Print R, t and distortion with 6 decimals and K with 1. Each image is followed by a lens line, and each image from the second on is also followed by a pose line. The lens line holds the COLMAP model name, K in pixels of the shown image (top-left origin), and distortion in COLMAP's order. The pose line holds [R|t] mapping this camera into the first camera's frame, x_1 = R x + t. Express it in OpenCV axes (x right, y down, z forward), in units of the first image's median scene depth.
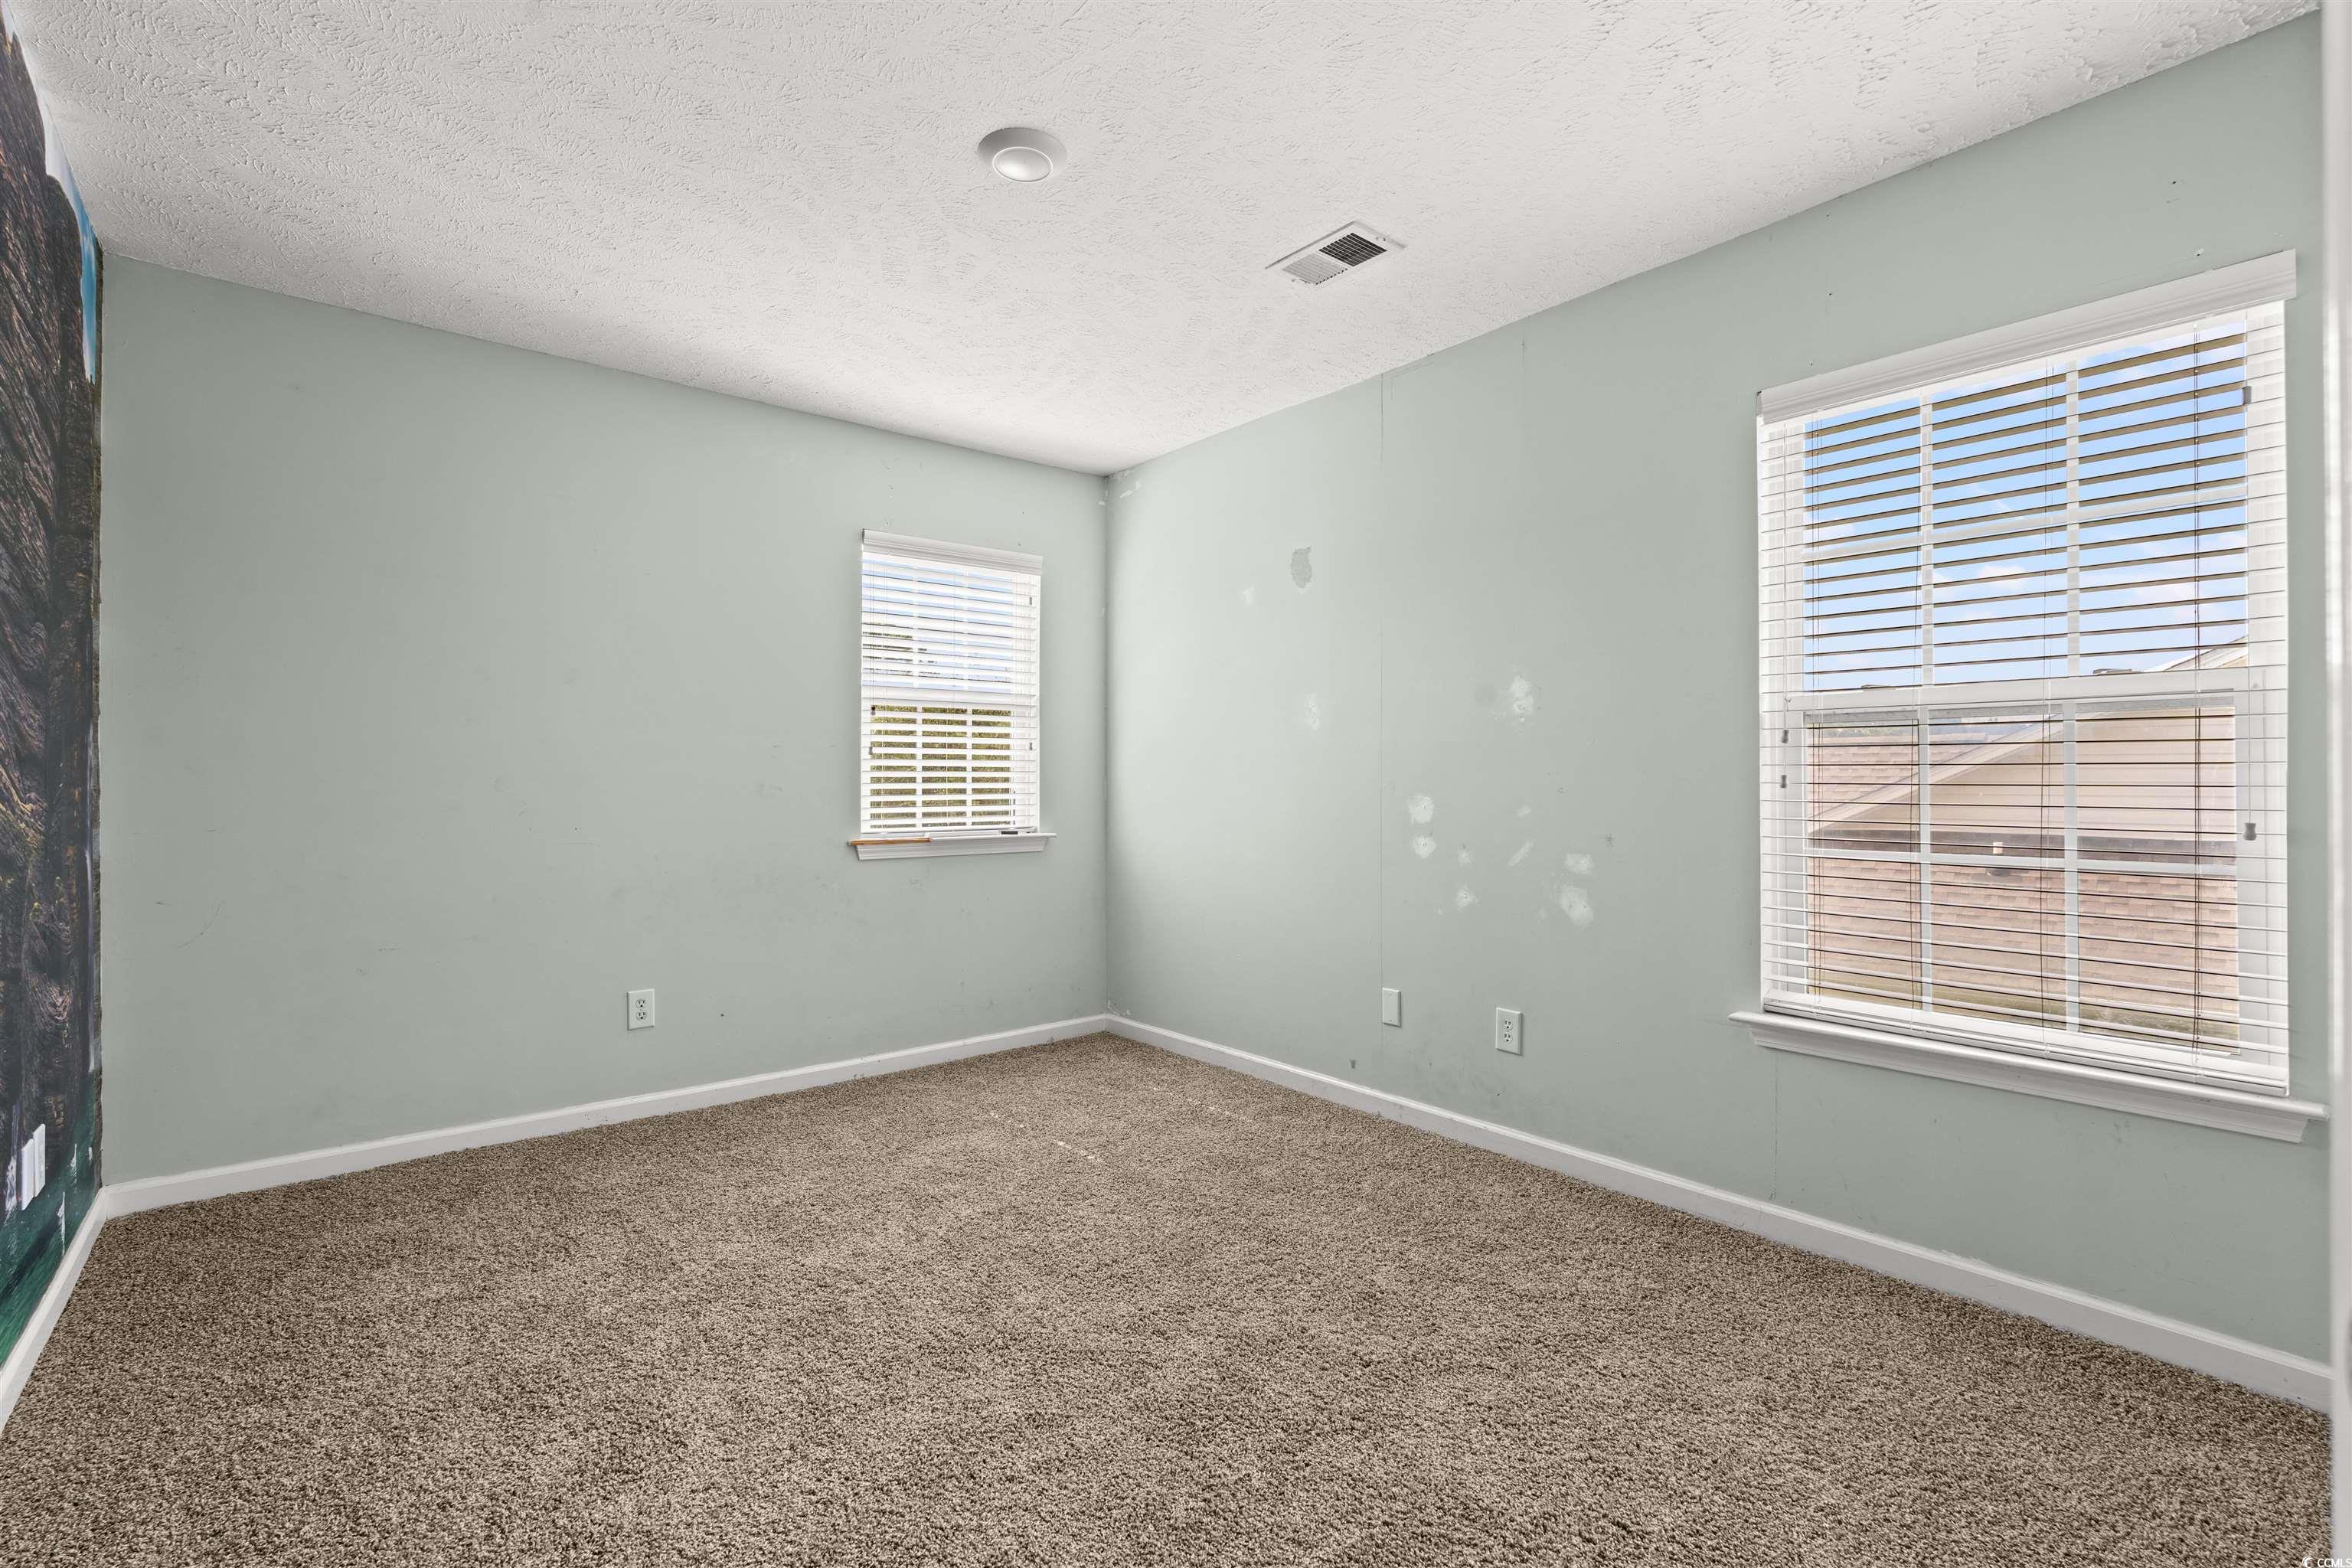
lens RADIAL K [[1050.4, 0, 1169.4], [0, 1050.4, 782.5], [0, 0, 1]] dist [0.000261, 0.000019]
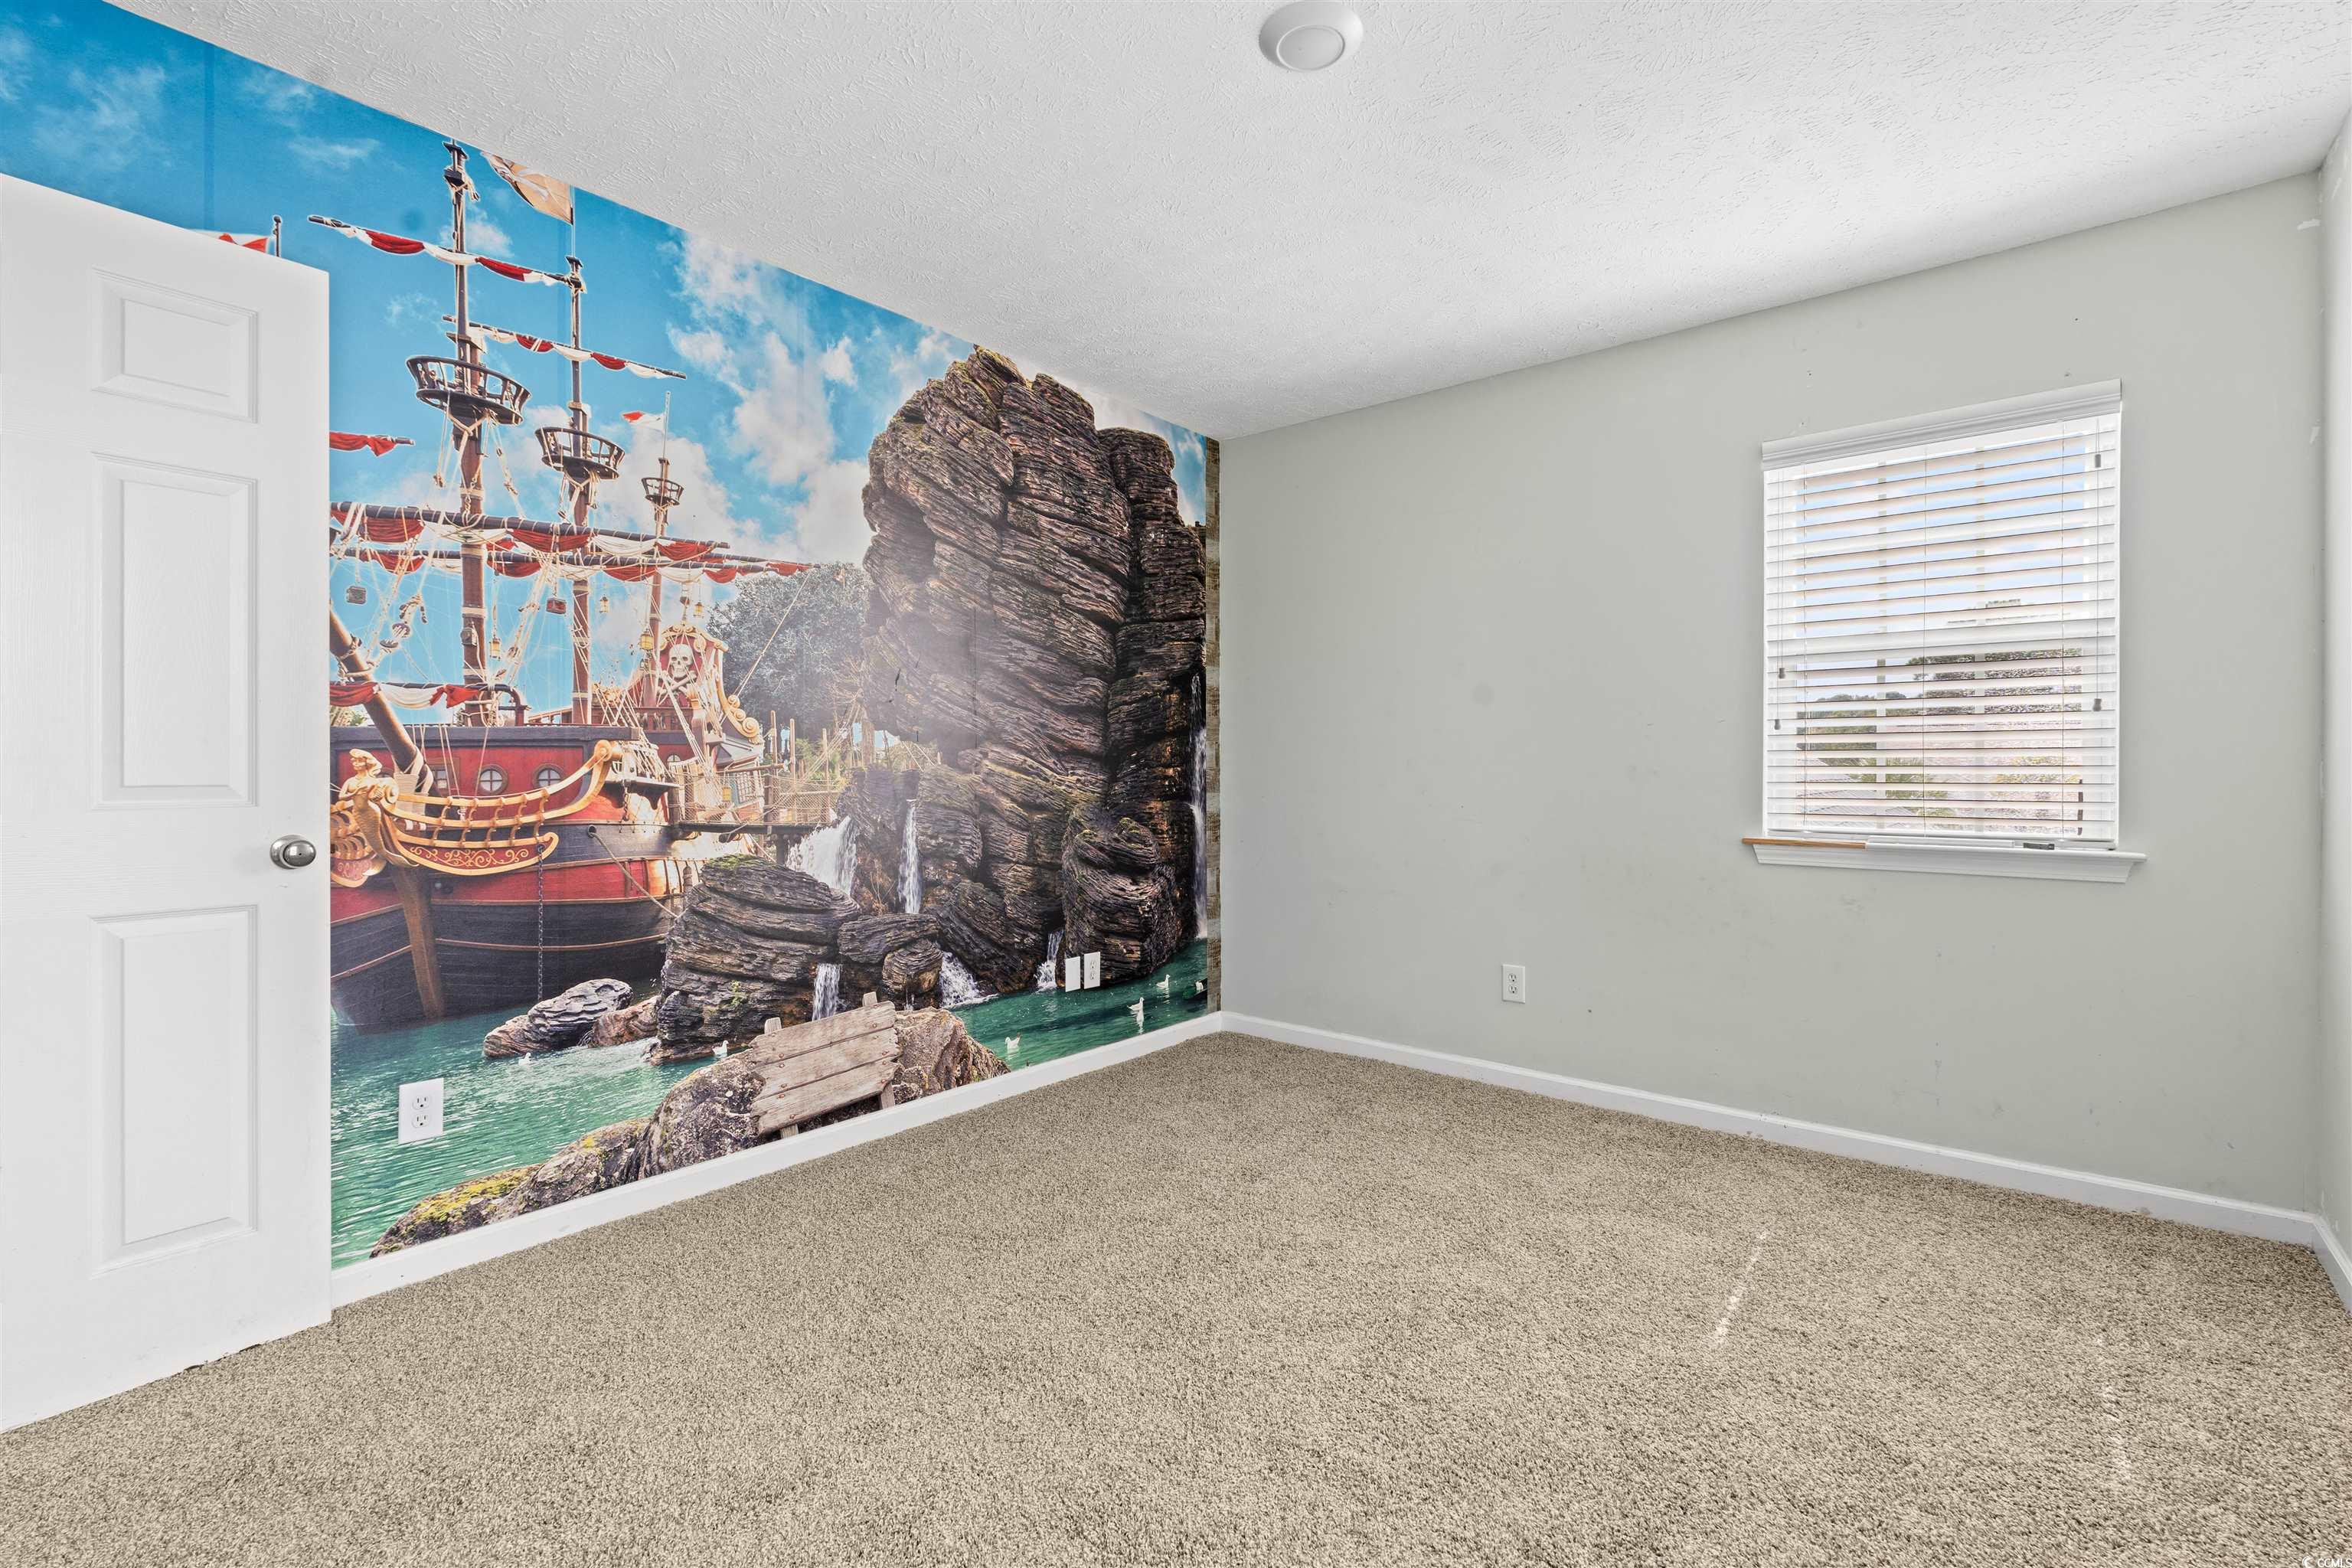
lens RADIAL K [[1050.4, 0, 1172.3], [0, 1050.4, 770.5], [0, 0, 1]] dist [0.000261, 0.000019]
pose [[0.192510, 0.004573, -0.981284, 0.396869], [-0.000841, 0.999990, 0.004495, 0.000713], [0.981295, -0.000040, 0.192512, 0.414545]]
